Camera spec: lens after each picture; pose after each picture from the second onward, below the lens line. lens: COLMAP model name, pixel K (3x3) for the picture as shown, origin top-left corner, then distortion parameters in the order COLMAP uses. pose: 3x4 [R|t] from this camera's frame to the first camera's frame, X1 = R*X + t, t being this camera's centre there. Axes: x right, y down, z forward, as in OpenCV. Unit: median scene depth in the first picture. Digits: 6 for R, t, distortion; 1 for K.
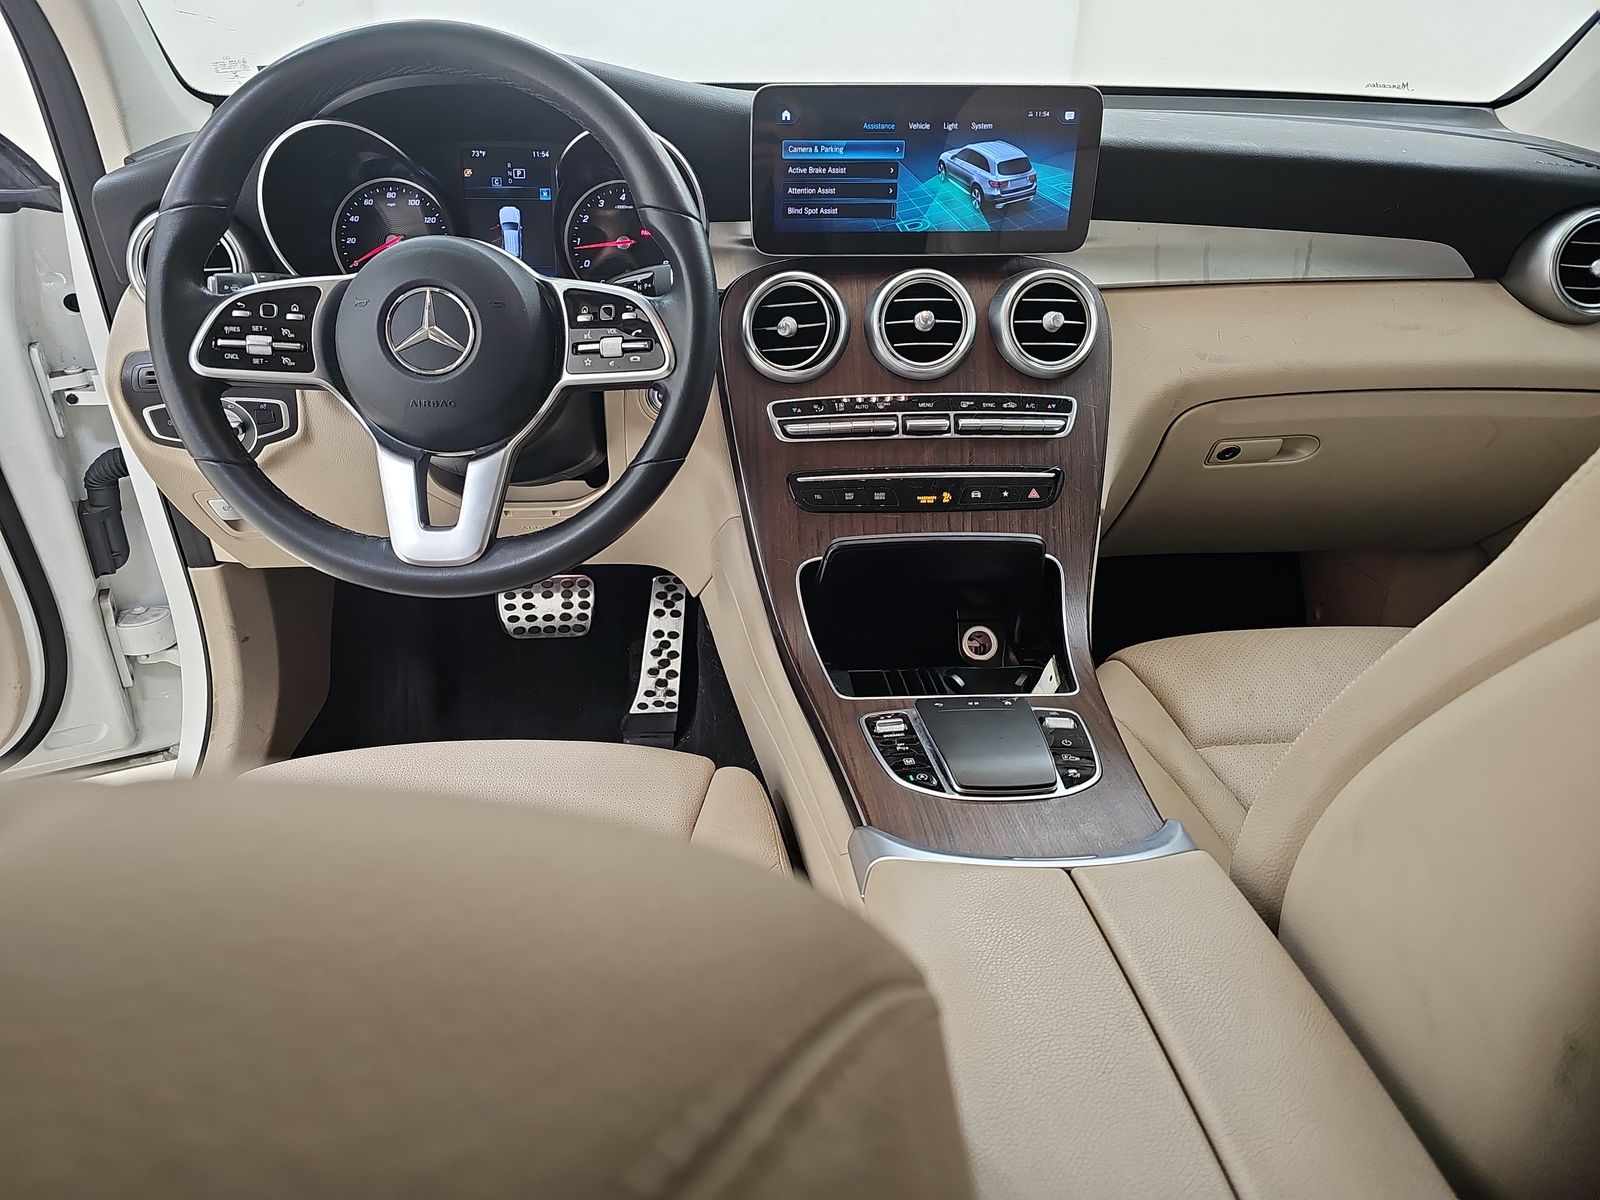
lens RADIAL K [[1061.6, 0, 816.9], [0, 1061.6, 643.2], [0, 0, 1]] dist [-0.020403, -0.014801]
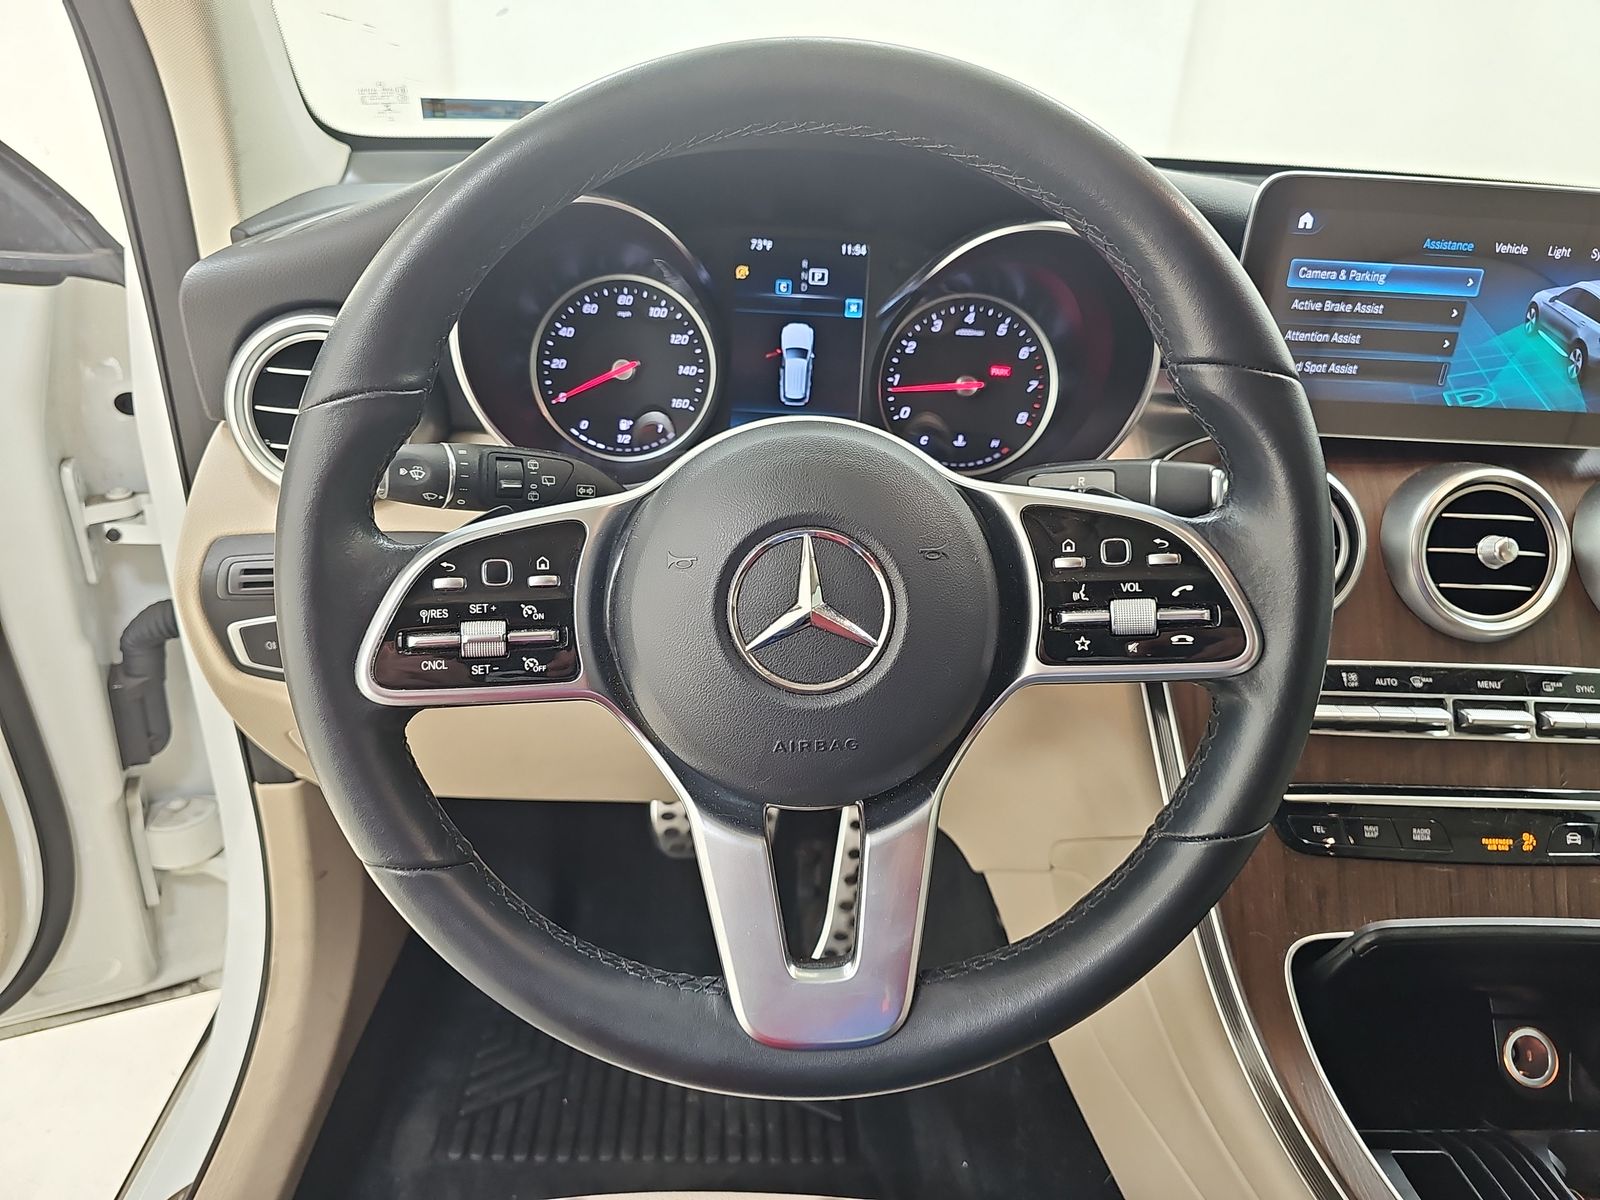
lens RADIAL K [[1061.6, 0, 794.3], [0, 1061.6, 601.6], [0, 0, 1]] dist [-0.020403, -0.014801]
pose [[0.998340, 0.051766, -0.025268, -0.274767], [-0.053462, 0.995981, -0.071856, -0.197275], [0.021446, 0.073087, 0.997095, 0.358391]]
